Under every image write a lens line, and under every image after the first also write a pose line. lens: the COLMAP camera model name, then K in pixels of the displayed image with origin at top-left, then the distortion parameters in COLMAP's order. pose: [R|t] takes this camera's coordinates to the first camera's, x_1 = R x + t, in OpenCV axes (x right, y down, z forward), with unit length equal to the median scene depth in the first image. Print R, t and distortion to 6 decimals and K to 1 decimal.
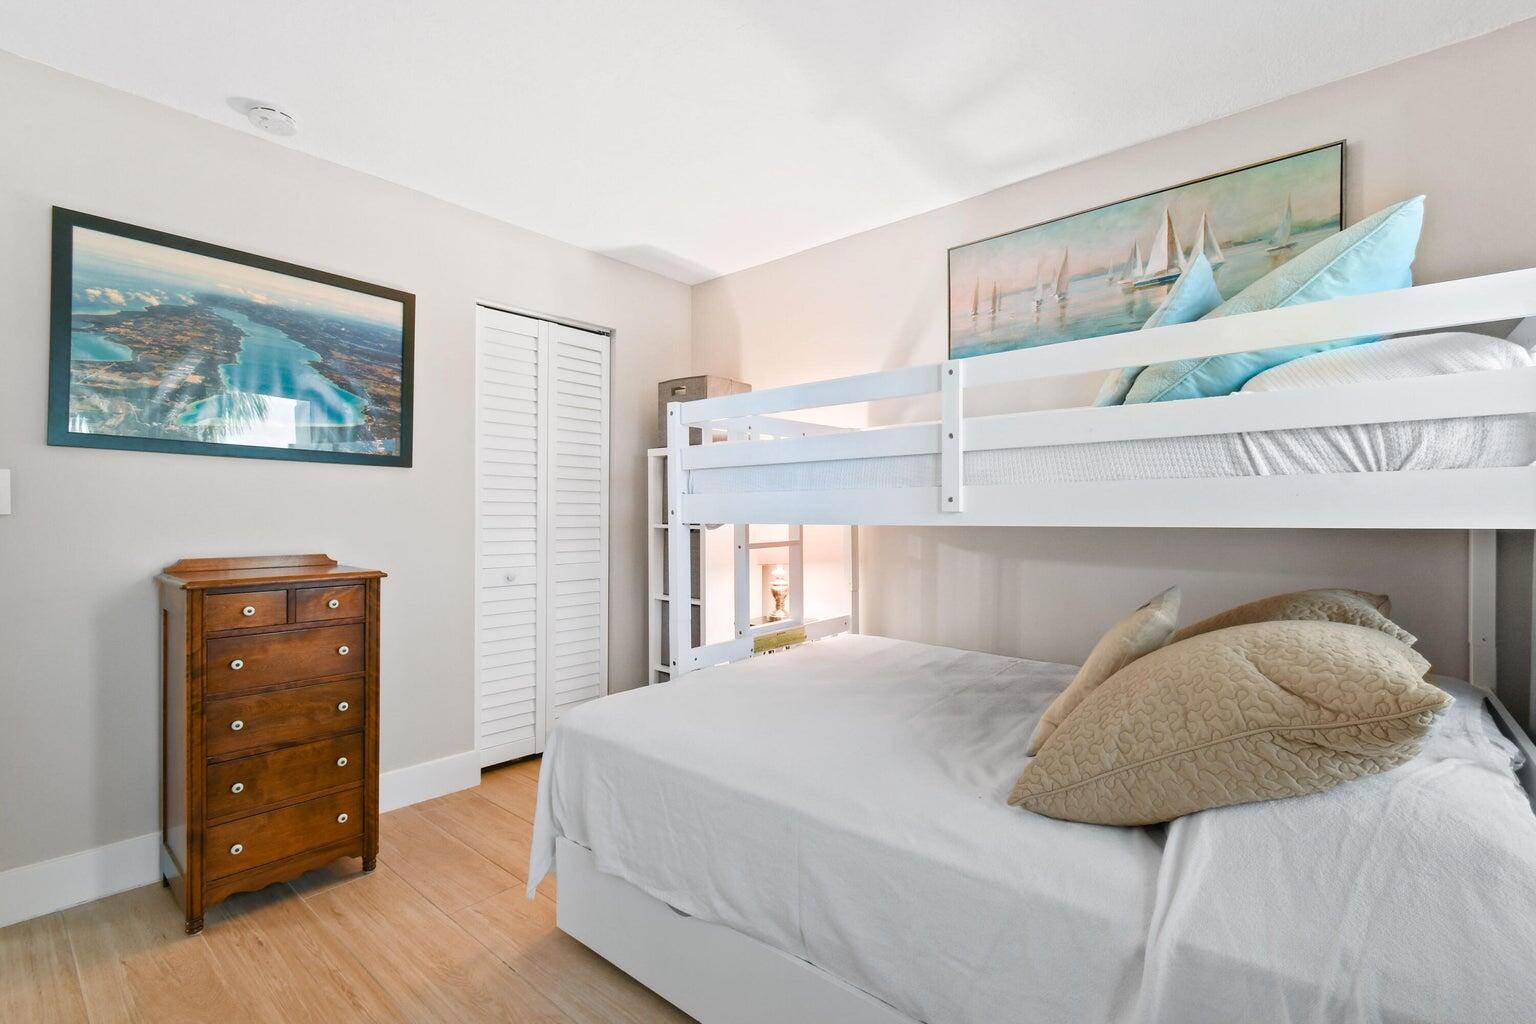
lens RADIAL K [[686.2, 0, 770.3], [0, 686.2, 501.9], [0, 0, 1]] dist [0.002004, 0.000036]
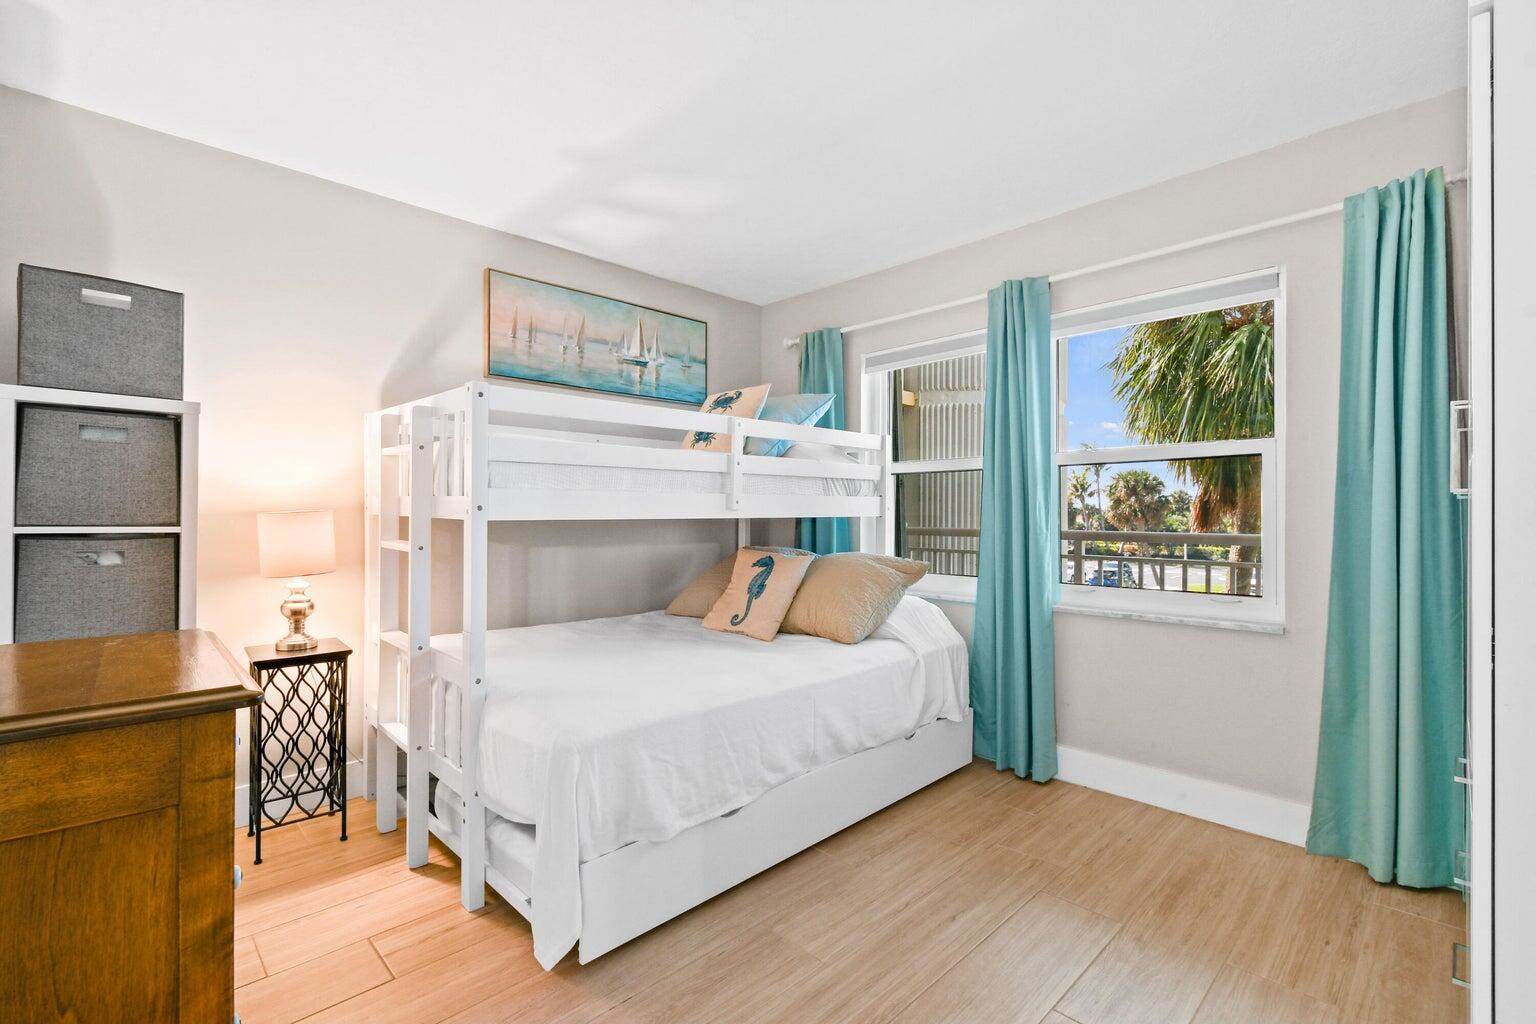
lens RADIAL K [[686.2, 0, 770.3], [0, 686.2, 501.9], [0, 0, 1]] dist [0.002004, 0.000036]
pose [[0.090987, 0.016350, 0.995718, -0.940392], [-0.020860, 0.999677, -0.014509, 0.012729], [-0.995634, -0.019451, 0.091298, 0.535332]]
